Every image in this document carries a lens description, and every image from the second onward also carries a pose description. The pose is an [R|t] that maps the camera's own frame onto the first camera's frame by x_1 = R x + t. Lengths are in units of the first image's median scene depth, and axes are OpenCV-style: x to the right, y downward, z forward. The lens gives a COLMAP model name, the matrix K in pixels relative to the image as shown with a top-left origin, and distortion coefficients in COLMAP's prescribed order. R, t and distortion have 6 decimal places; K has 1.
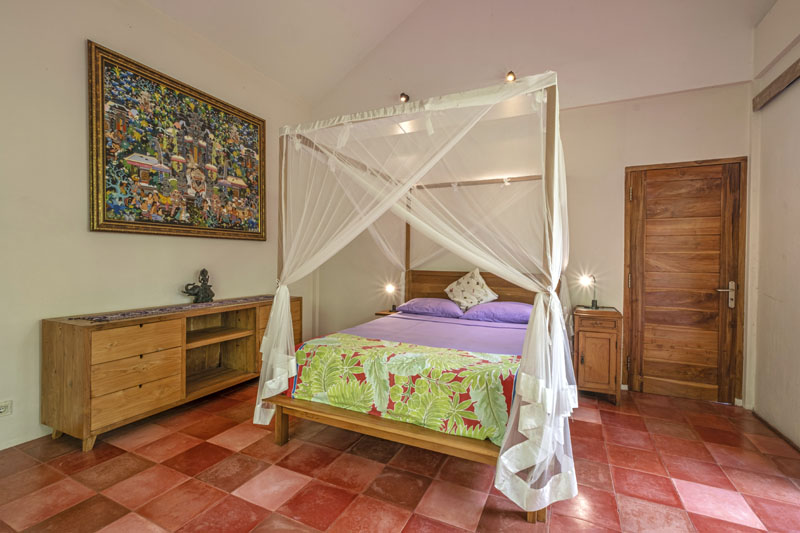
lens RADIAL K [[361.6, 0, 398.6], [0, 361.6, 265.3], [0, 0, 1]] dist [-0.000244, 0.000473]
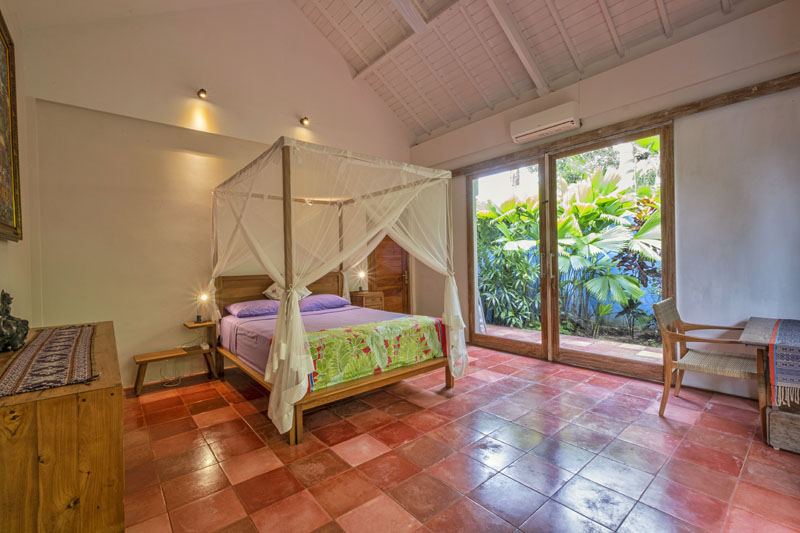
lens RADIAL K [[349.5, 0, 398.5], [0, 349.5, 265.8], [0, 0, 1]] dist [-0.002258, -0.000001]
pose [[0.414746, -0.031295, 0.909399, -1.244141], [0.039055, 0.999100, 0.016570, -0.022022], [-0.909099, 0.028644, 0.415594, 0.344330]]
